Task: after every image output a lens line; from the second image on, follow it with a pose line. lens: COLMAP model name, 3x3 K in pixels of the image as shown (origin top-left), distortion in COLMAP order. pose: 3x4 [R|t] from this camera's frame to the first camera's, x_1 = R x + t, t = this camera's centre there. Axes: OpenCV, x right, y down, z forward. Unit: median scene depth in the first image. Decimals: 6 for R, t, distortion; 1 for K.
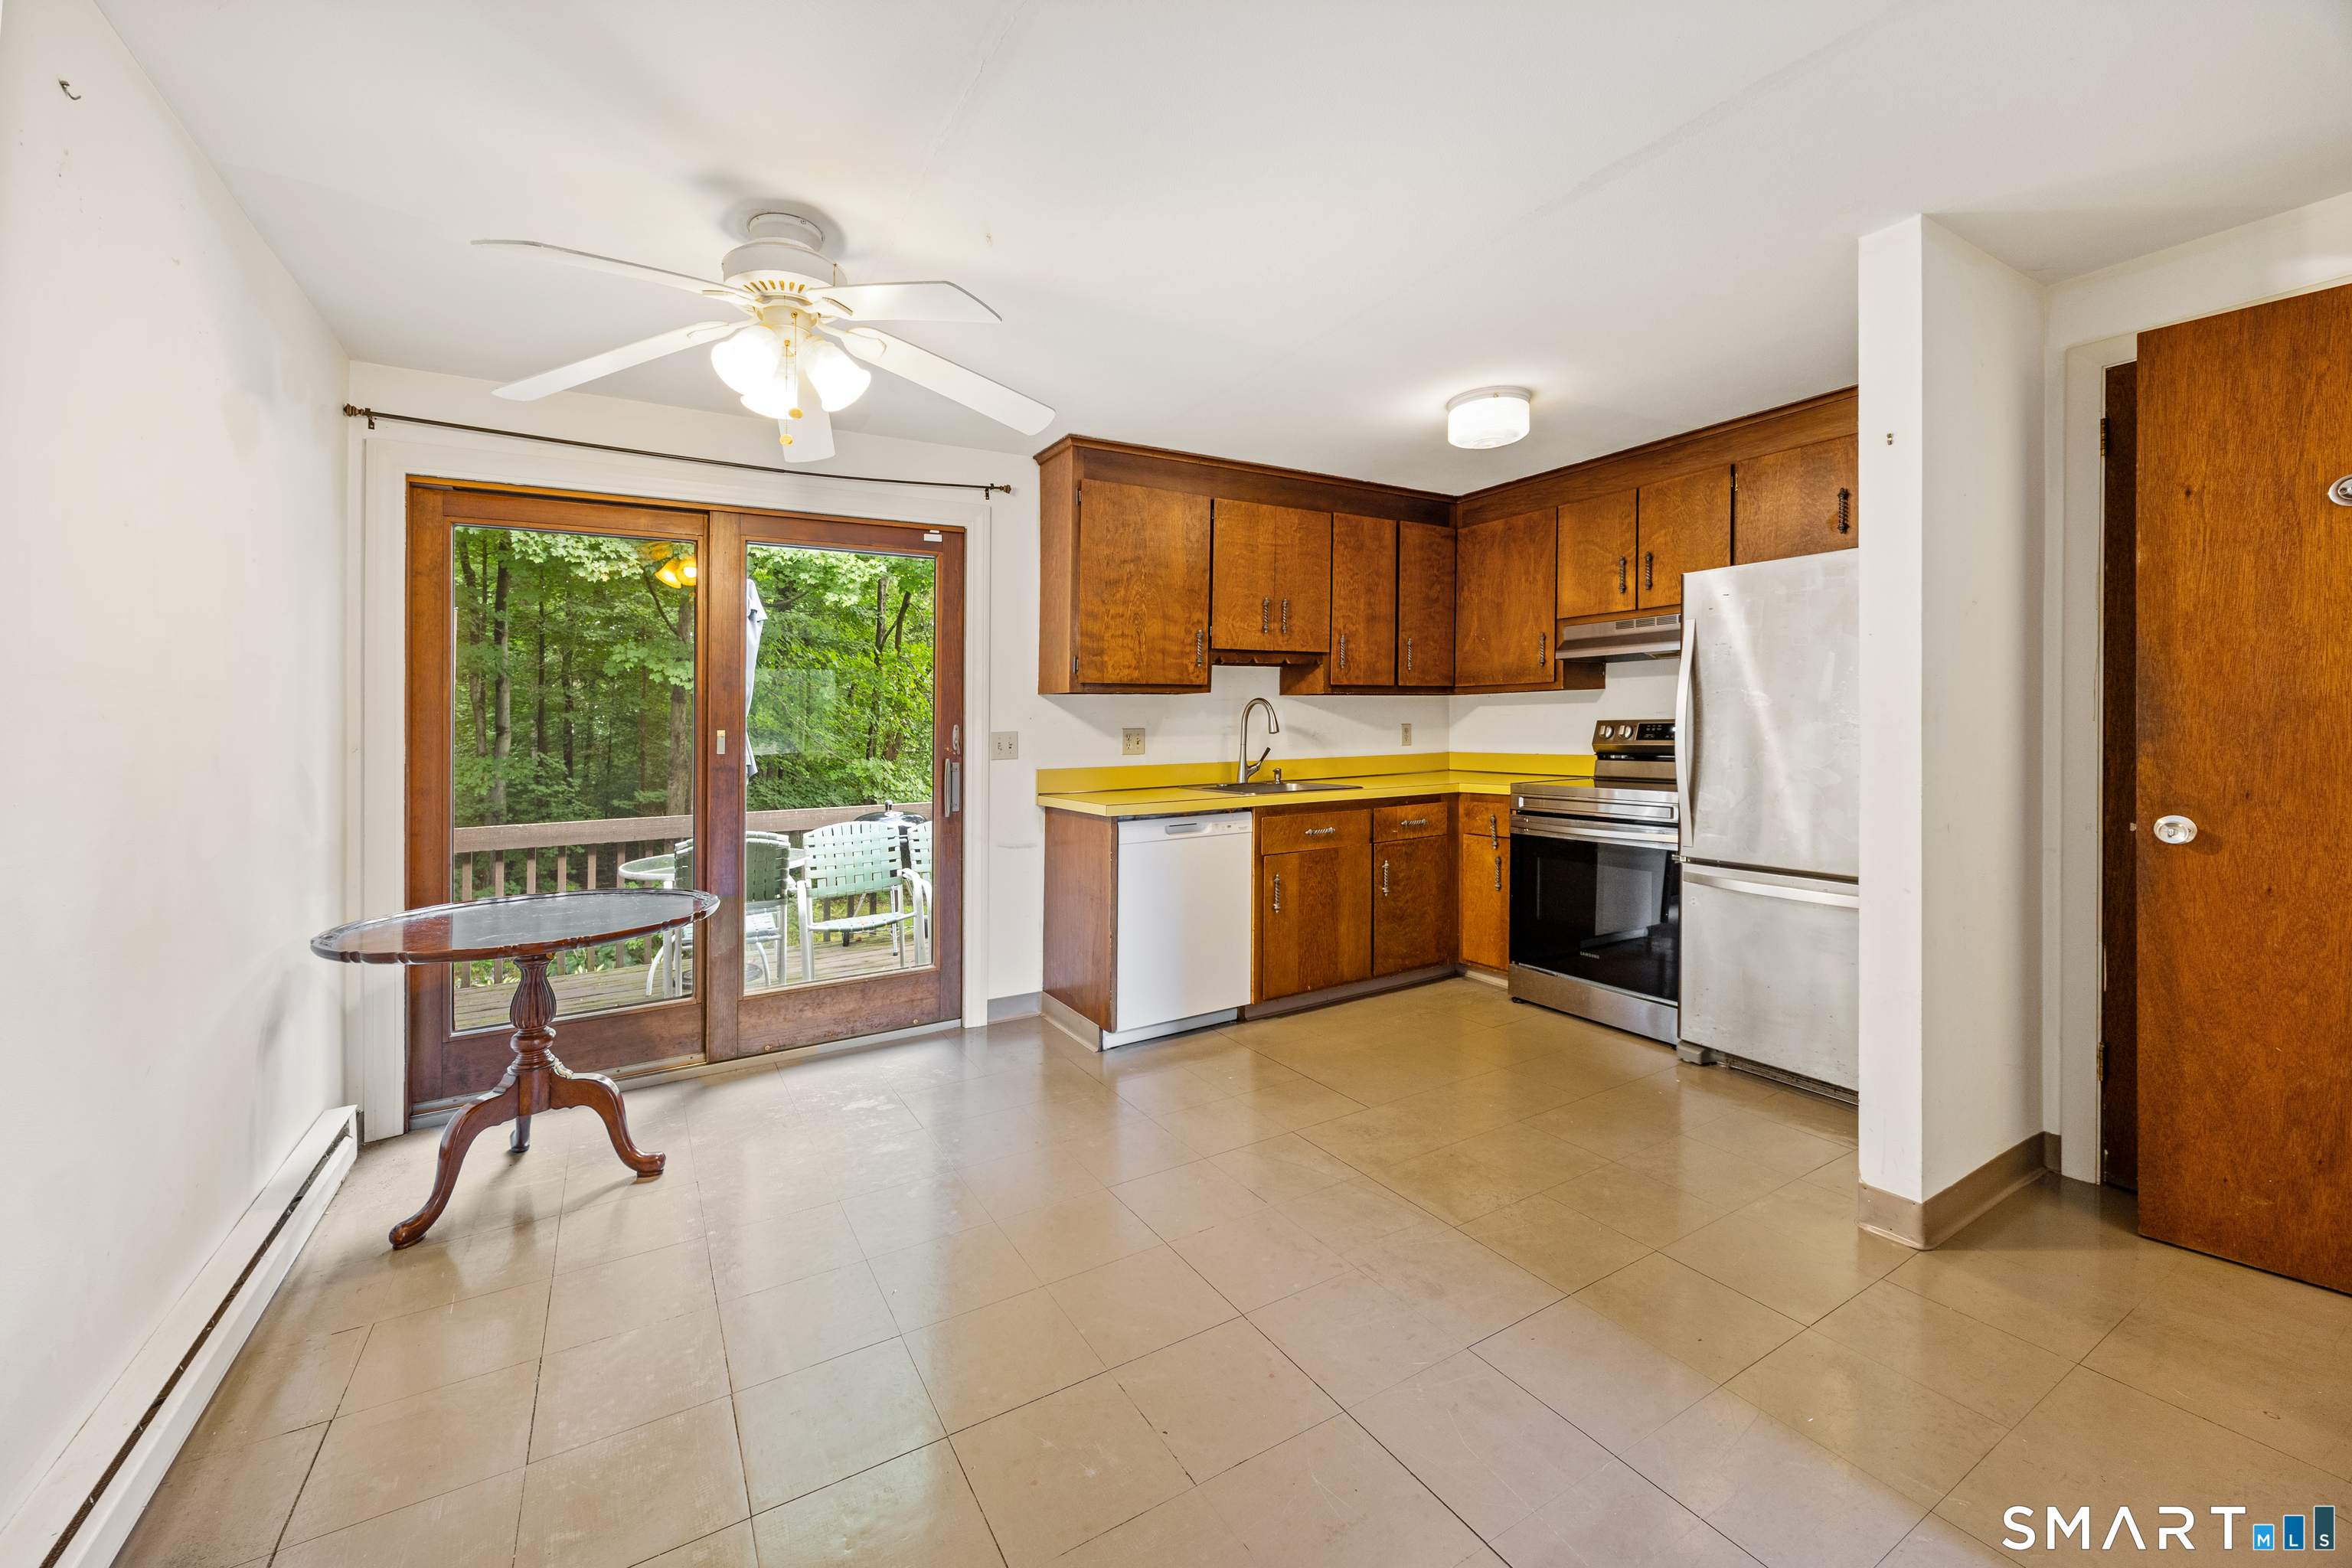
lens RADIAL K [[920.0, 0, 1166.8], [0, 920.0, 747.9], [0, 0, 1]] dist [-0.000007, 0.000013]
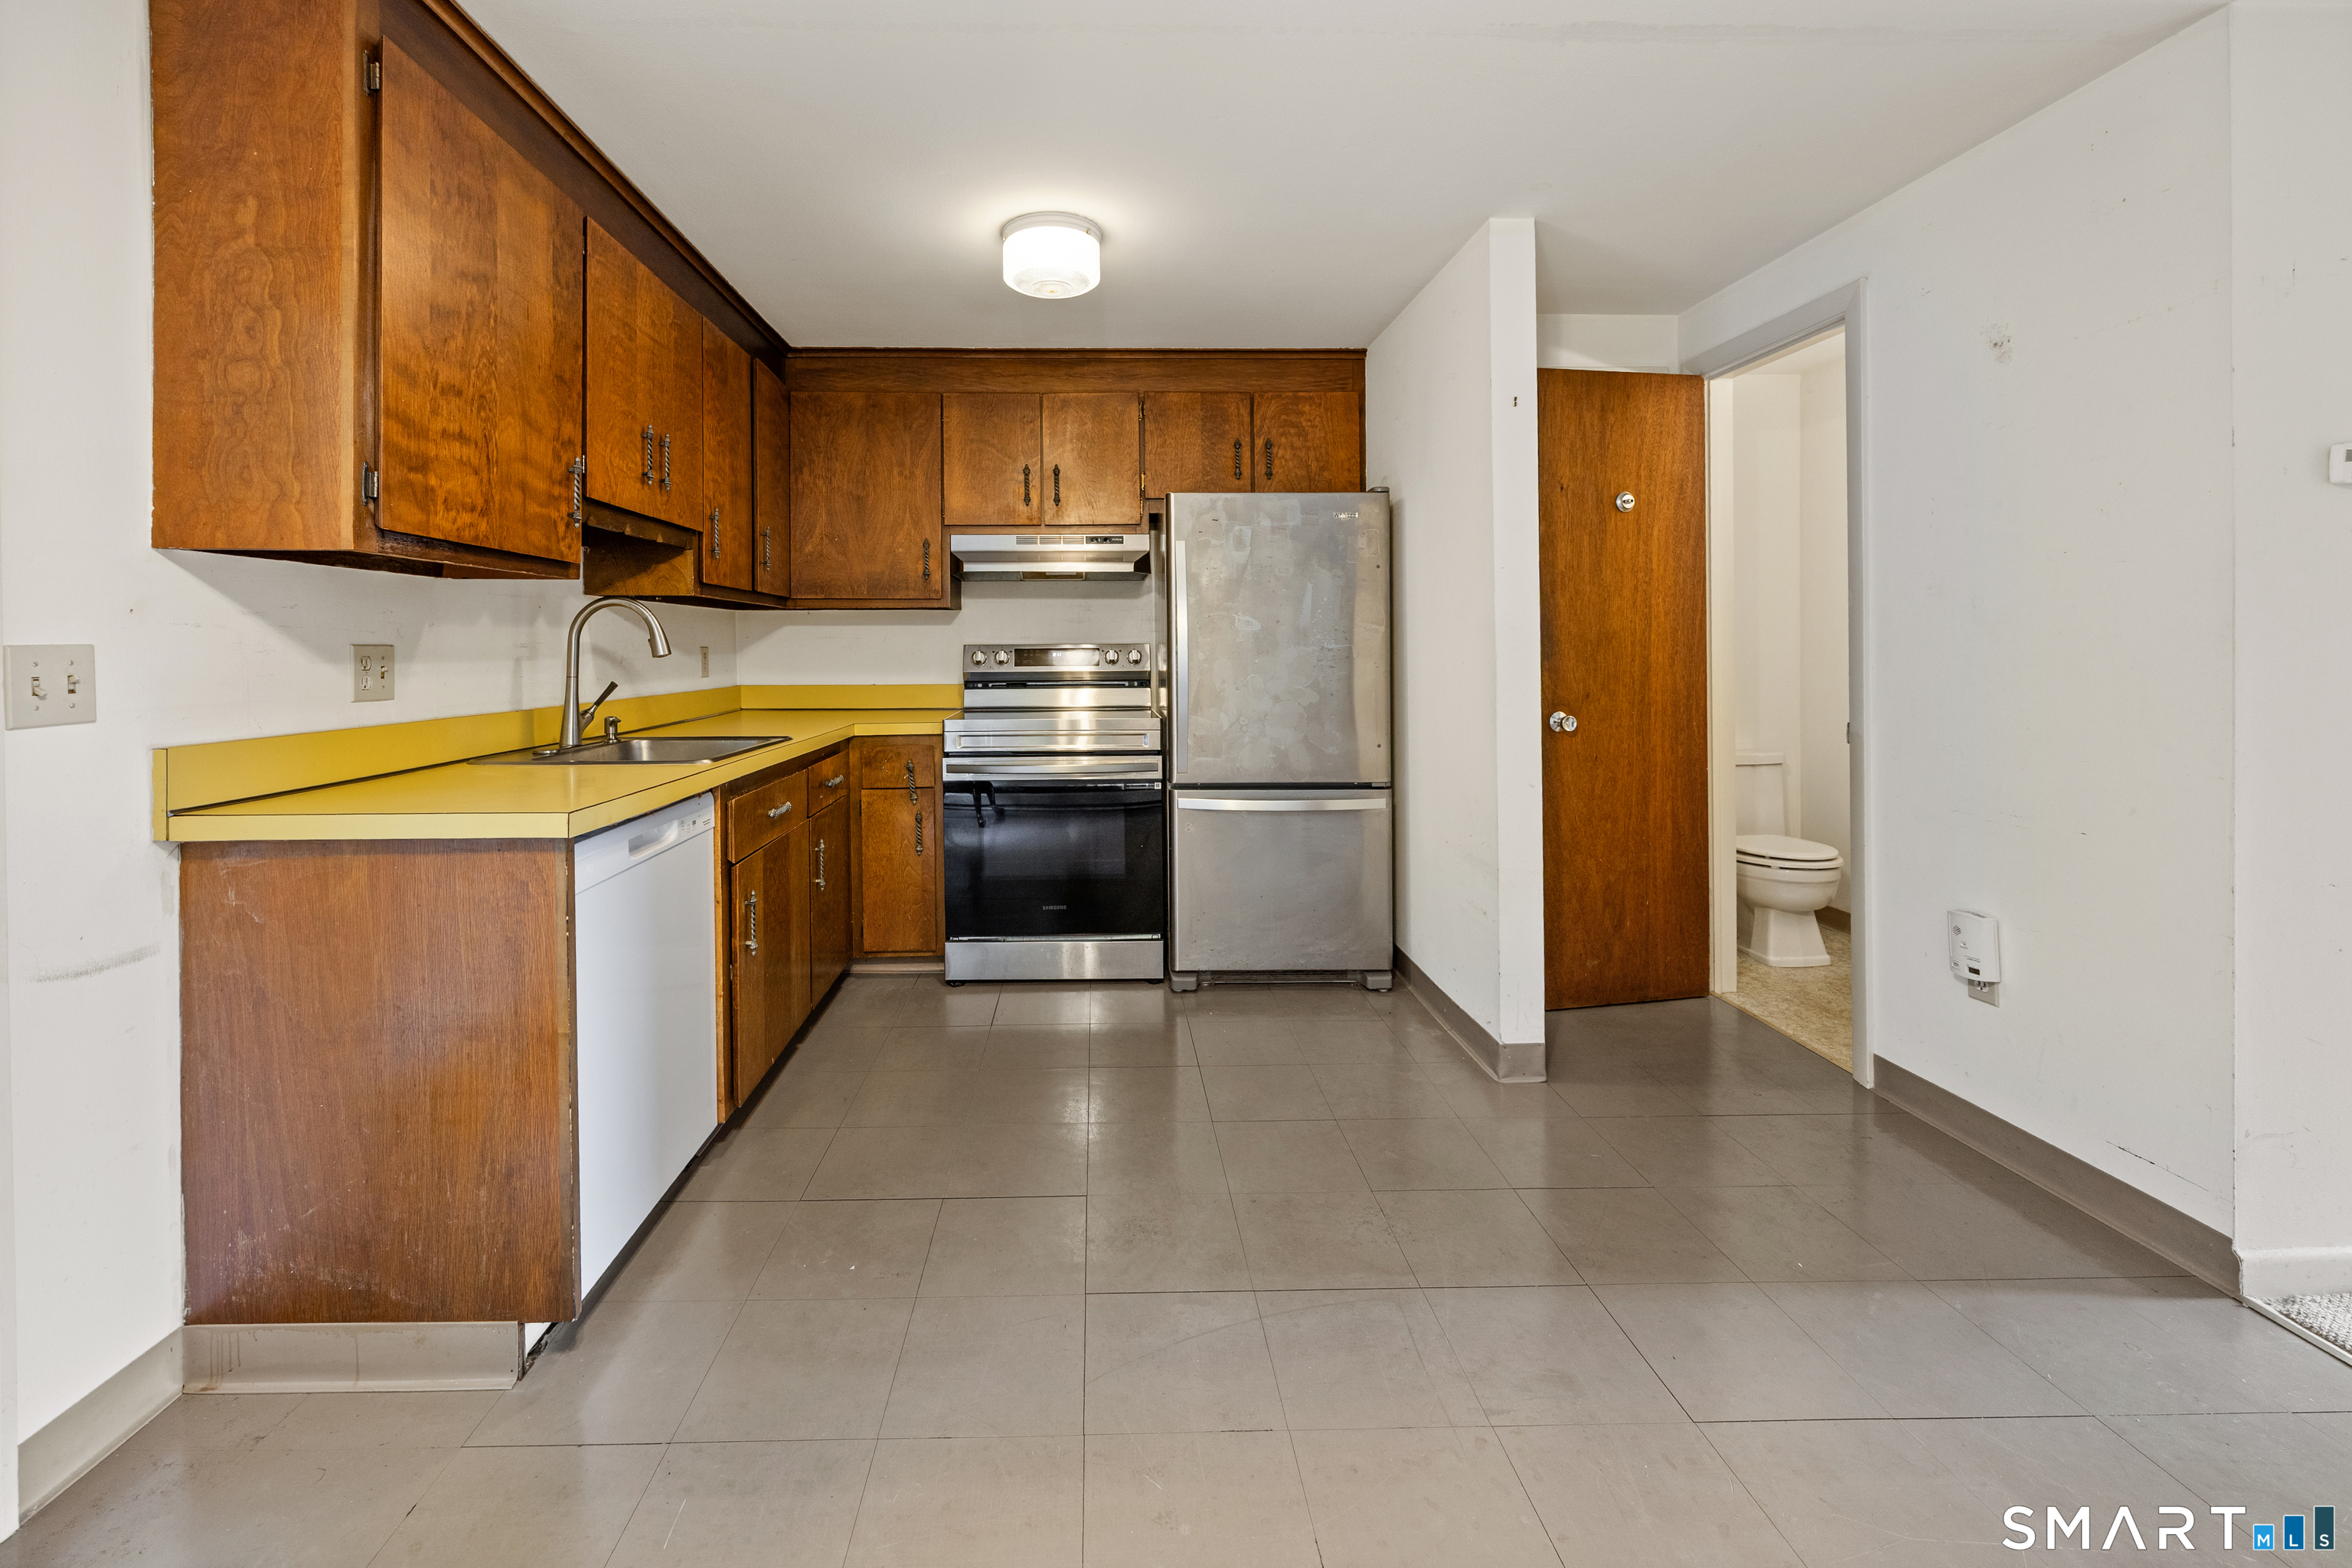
lens RADIAL K [[940.6, 0, 1105.0], [0, 940.6, 682.9], [0, 0, 1]] dist [0.000854, 0.000136]
pose [[0.495236, -0.018020, 0.868572, -0.283723], [0.018612, 0.999775, 0.010129, 0.000387], [-0.868559, 0.011149, 0.495460, 0.474135]]
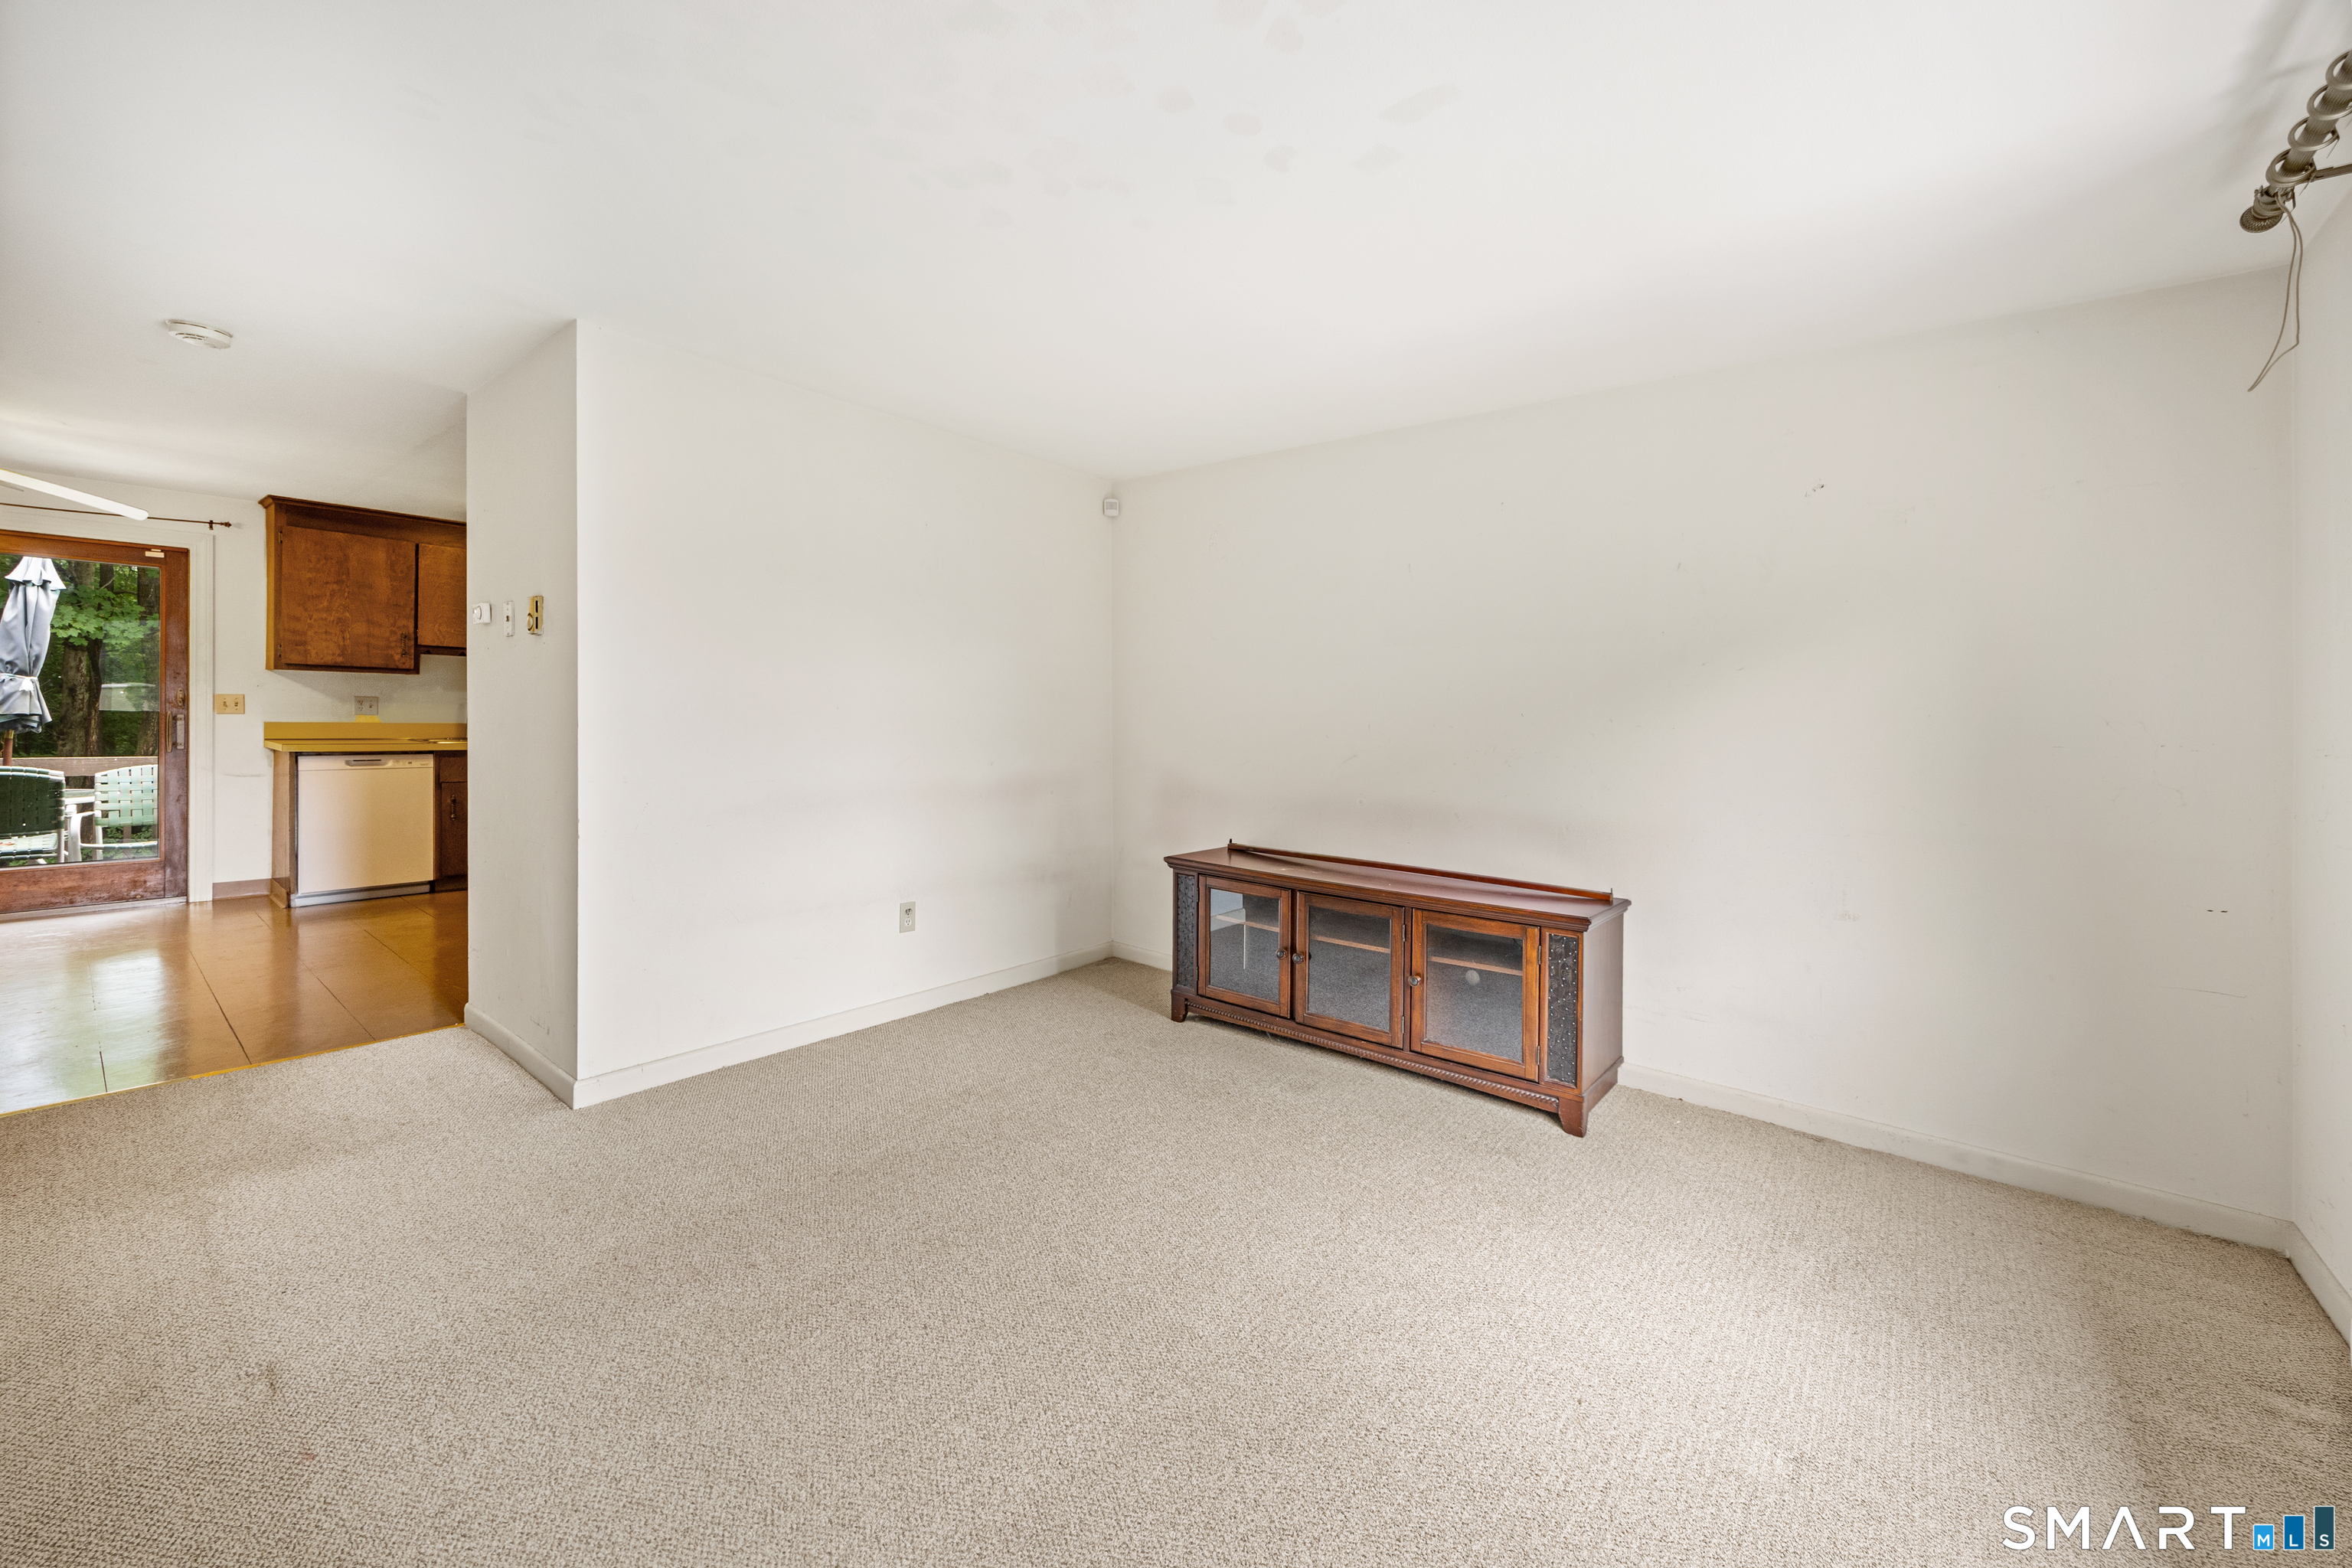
lens RADIAL K [[923.1, 0, 1179.1], [0, 923.1, 759.7], [0, 0, 1]] dist [0.000716, 0.000200]
pose [[0.938289, 0.020106, 0.345267, 0.699949], [-0.031217, 0.999157, 0.026649, -0.000903], [-0.344440, -0.035782, 0.938126, -0.838226]]
